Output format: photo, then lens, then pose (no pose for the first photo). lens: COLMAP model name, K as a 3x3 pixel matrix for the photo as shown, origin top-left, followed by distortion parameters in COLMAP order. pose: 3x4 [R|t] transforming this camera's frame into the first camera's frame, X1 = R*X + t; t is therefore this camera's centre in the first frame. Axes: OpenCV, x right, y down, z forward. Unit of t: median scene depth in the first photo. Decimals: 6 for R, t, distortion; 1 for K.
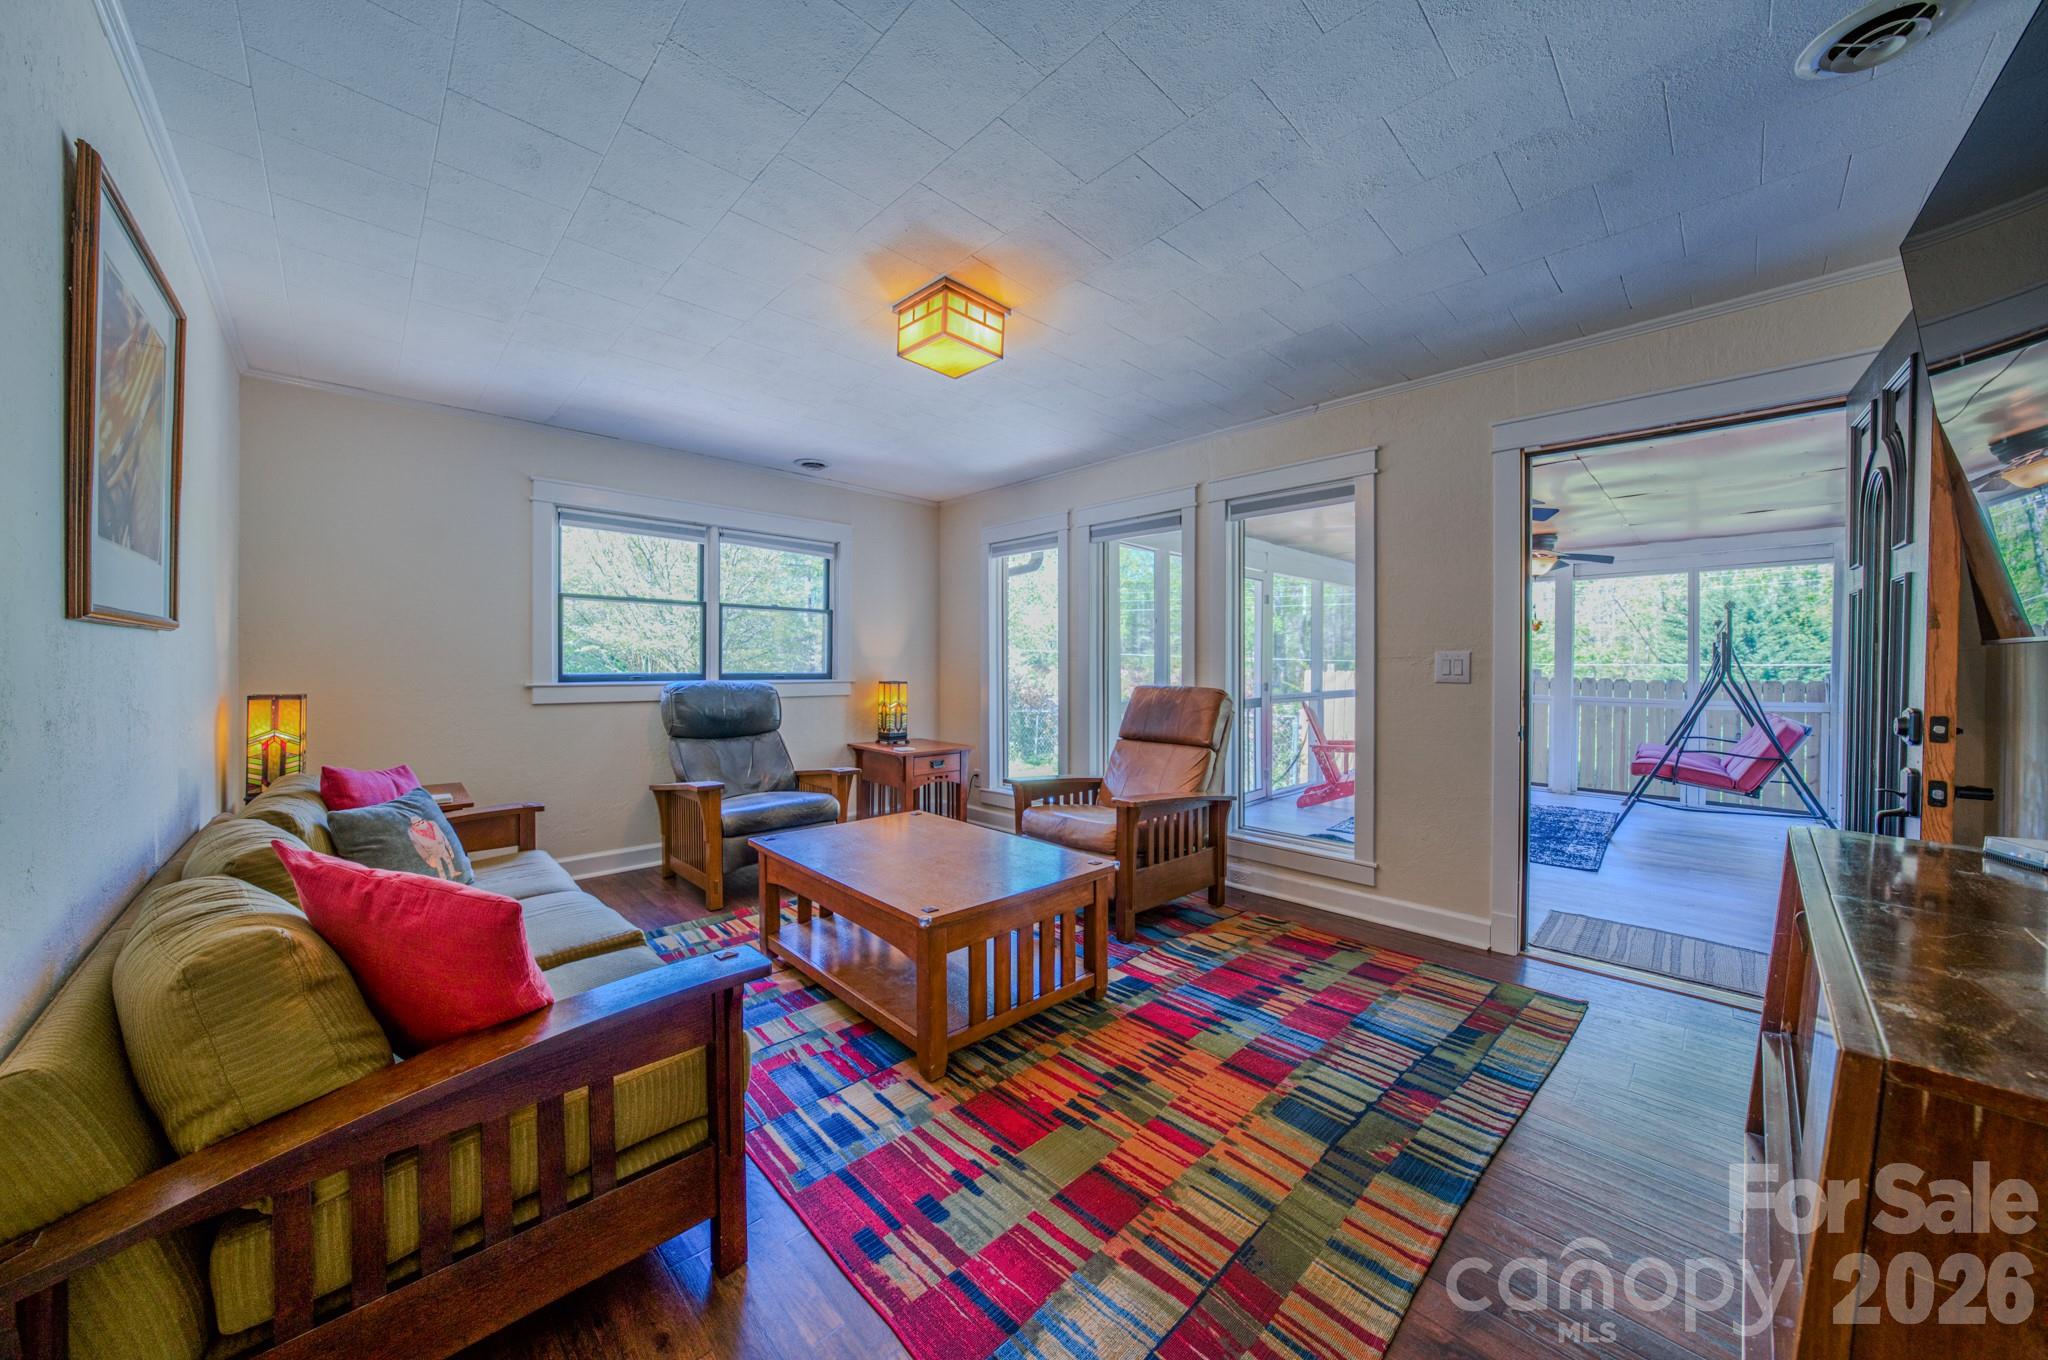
lens RADIAL K [[697.2, 0, 1026.4], [0, 697.2, 670.3], [0, 0, 1]] dist [-0.028869, 0.006161]
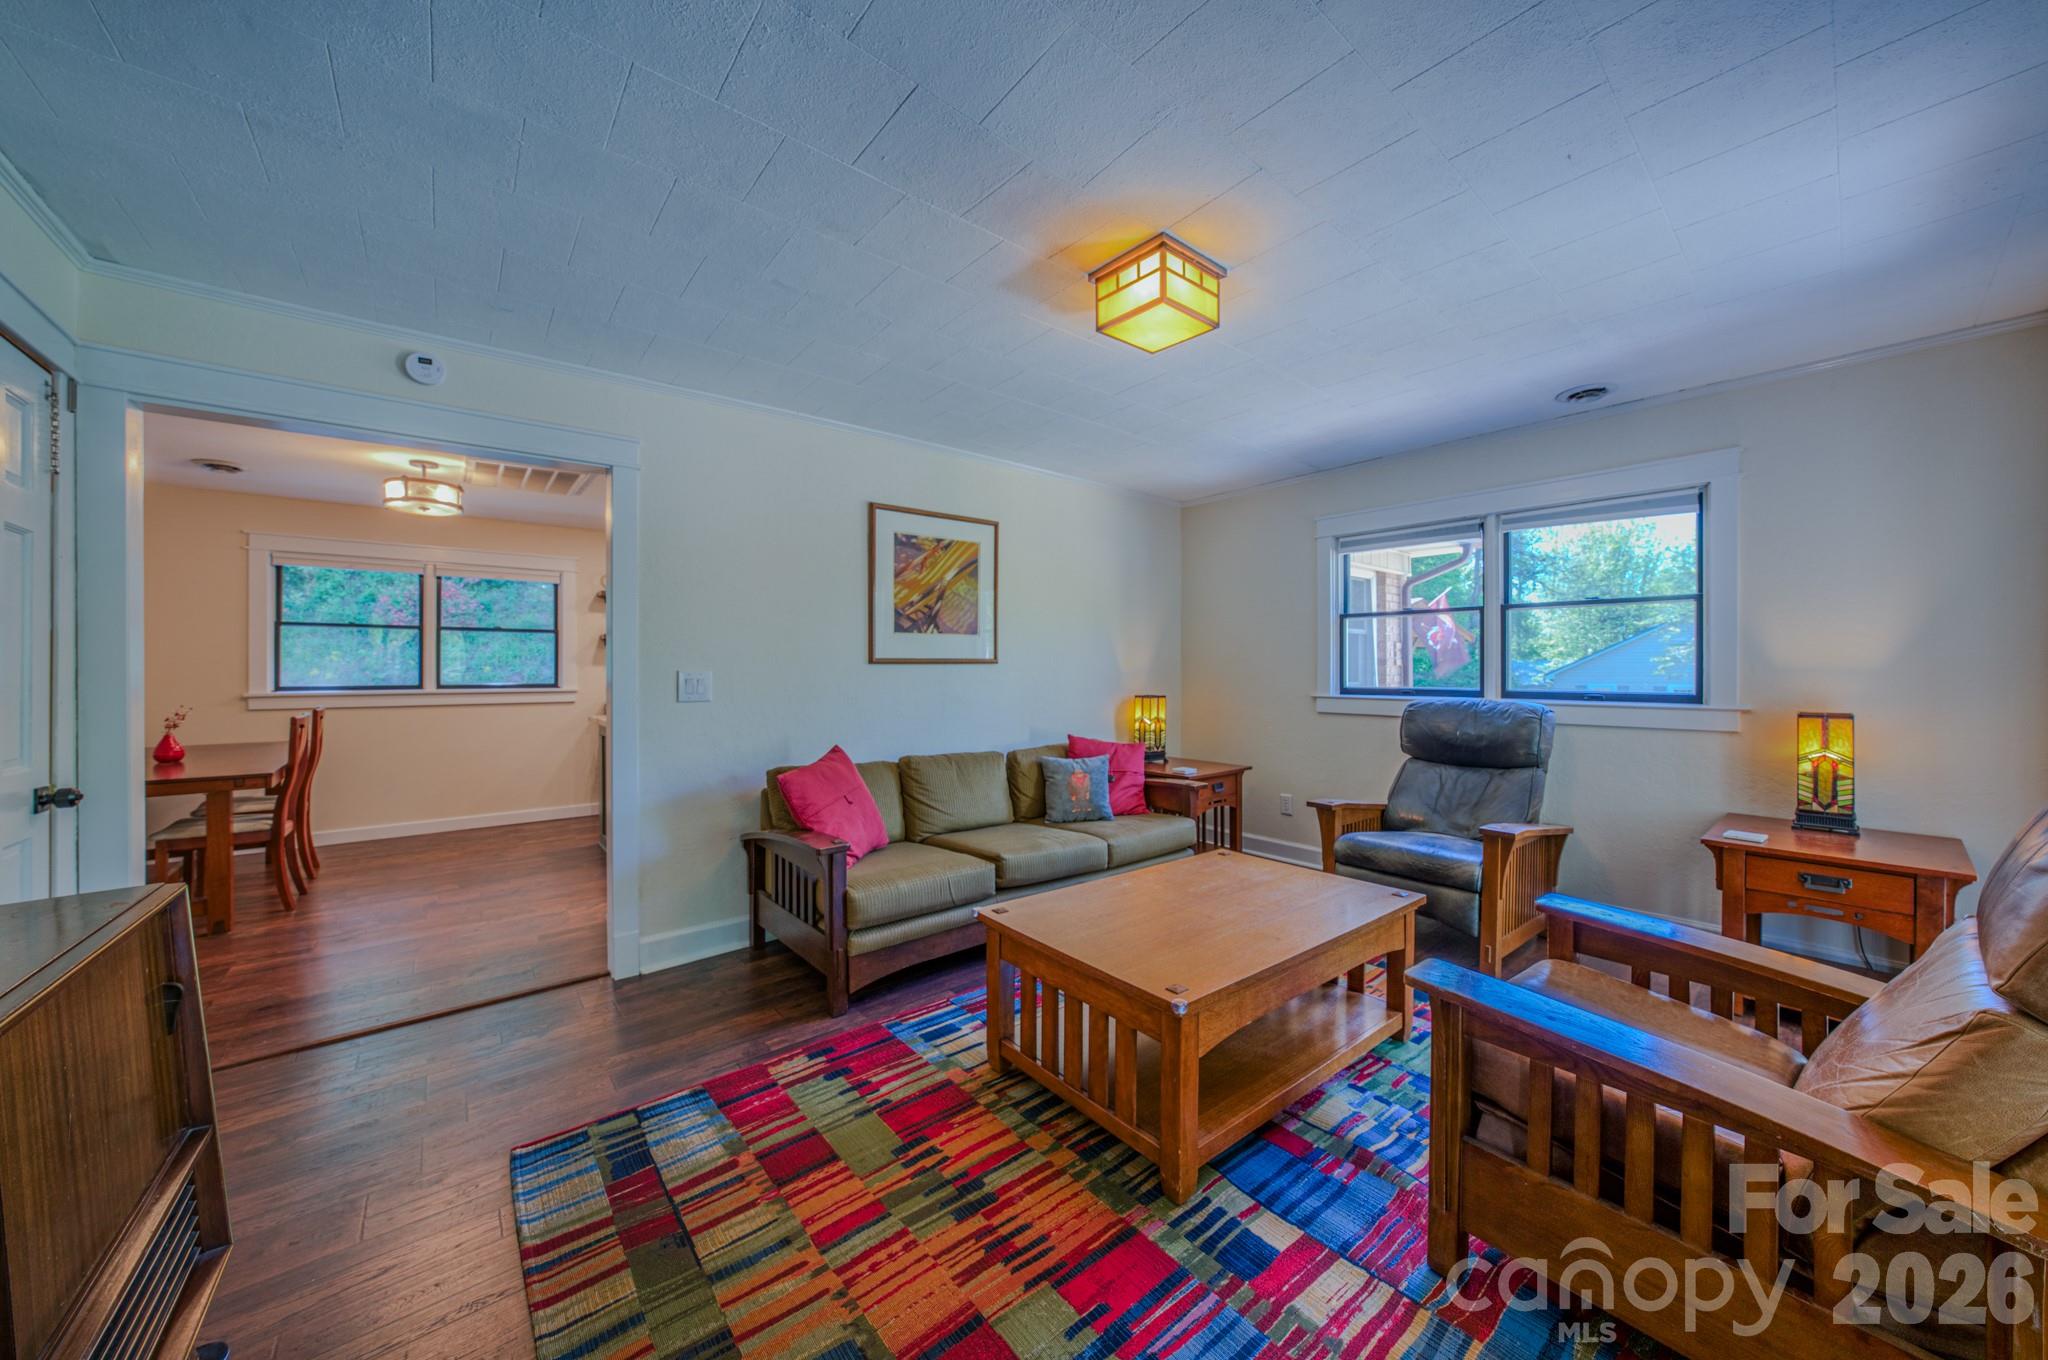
lens RADIAL K [[697.2, 0, 1026.4], [0, 697.2, 670.3], [0, 0, 1]] dist [-0.028869, 0.006161]
pose [[-0.058088, -0.004067, -0.998303, 1.056839], [-0.008774, 0.999955, -0.003563, -0.028724], [0.998273, 0.008552, -0.058121, 1.239438]]
